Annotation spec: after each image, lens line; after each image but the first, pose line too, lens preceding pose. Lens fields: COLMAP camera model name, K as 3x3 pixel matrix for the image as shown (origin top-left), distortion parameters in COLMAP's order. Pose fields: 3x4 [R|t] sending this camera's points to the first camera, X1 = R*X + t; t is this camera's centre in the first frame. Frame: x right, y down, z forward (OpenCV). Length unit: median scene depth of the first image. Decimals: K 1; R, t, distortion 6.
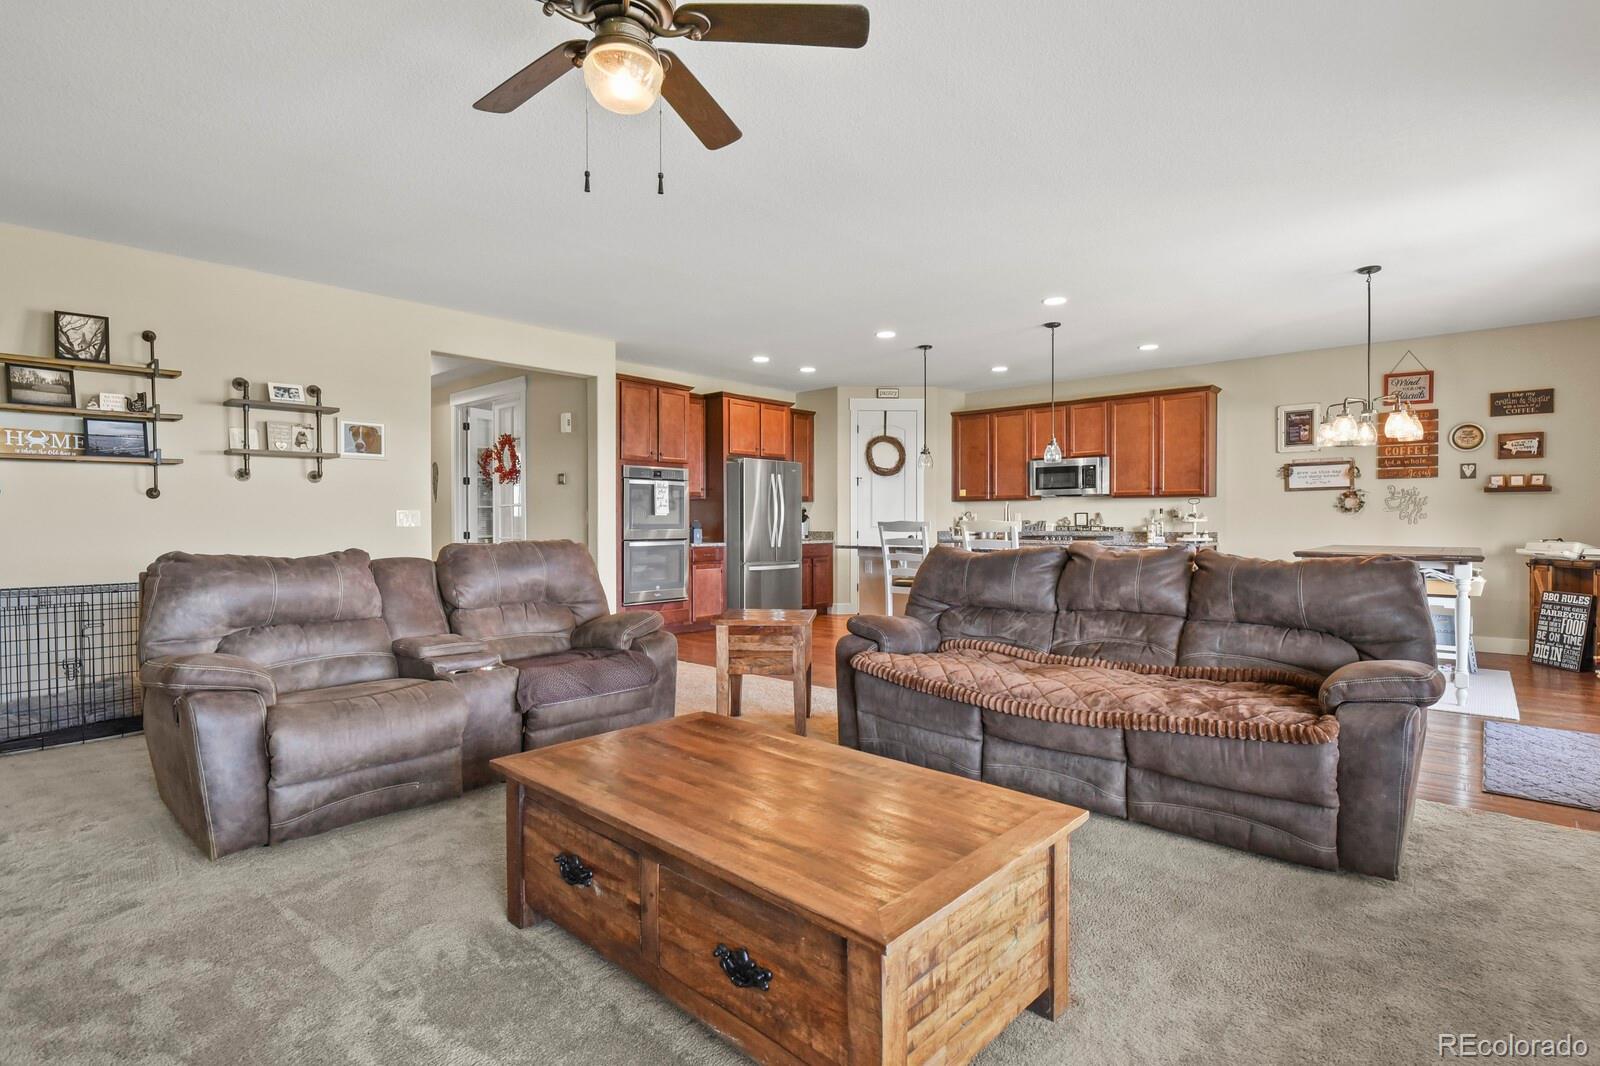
lens RADIAL K [[776.5, 0, 813.3], [0, 776.5, 528.1], [0, 0, 1]] dist [-0.004122, -0.006956]
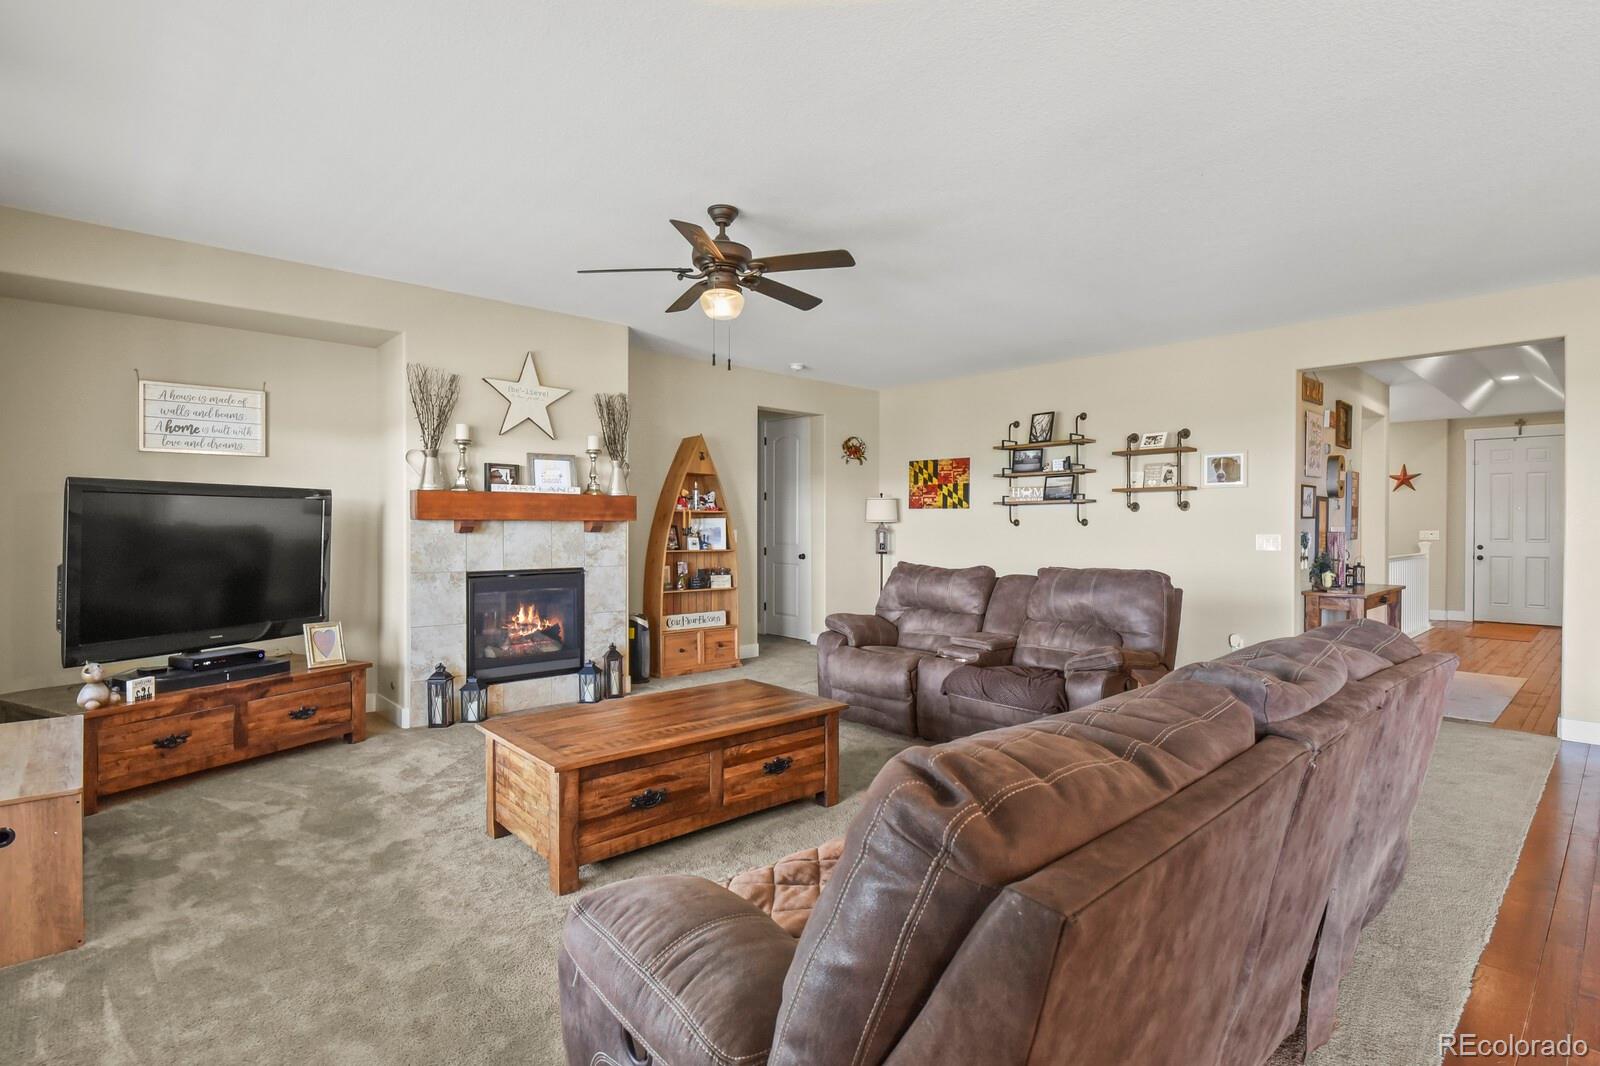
lens RADIAL K [[776.5, 0, 810.7], [0, 776.5, 529.8], [0, 0, 1]] dist [-0.004122, -0.006956]
pose [[-0.099078, 0.007360, -0.995052, 0.430534], [-0.012001, 0.999891, 0.008590, -0.024087], [0.995007, 0.012793, -0.098979, 0.402223]]
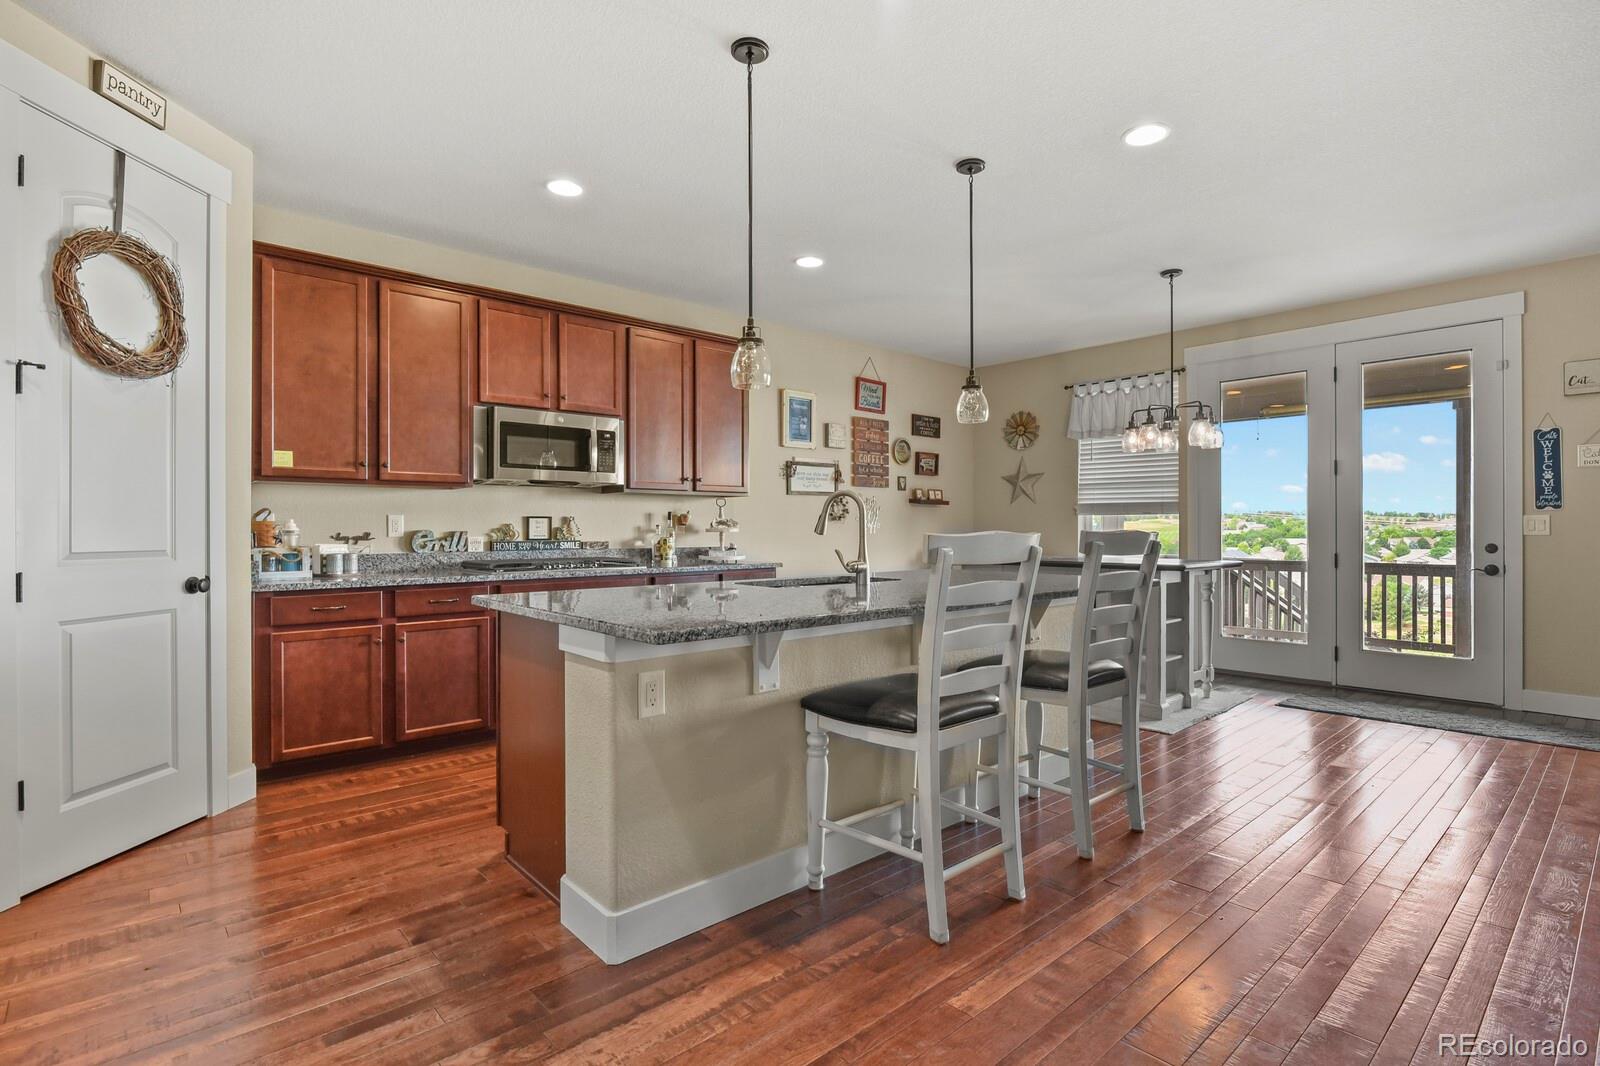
lens RADIAL K [[776.5, 0, 807.4], [0, 776.5, 529.9], [0, 0, 1]] dist [-0.004122, -0.006956]
pose [[0.107310, -0.001509, 0.994224, -0.212370], [0.010201, 0.999948, 0.000416, -0.010678], [-0.994173, 0.010097, 0.107320, 0.936995]]
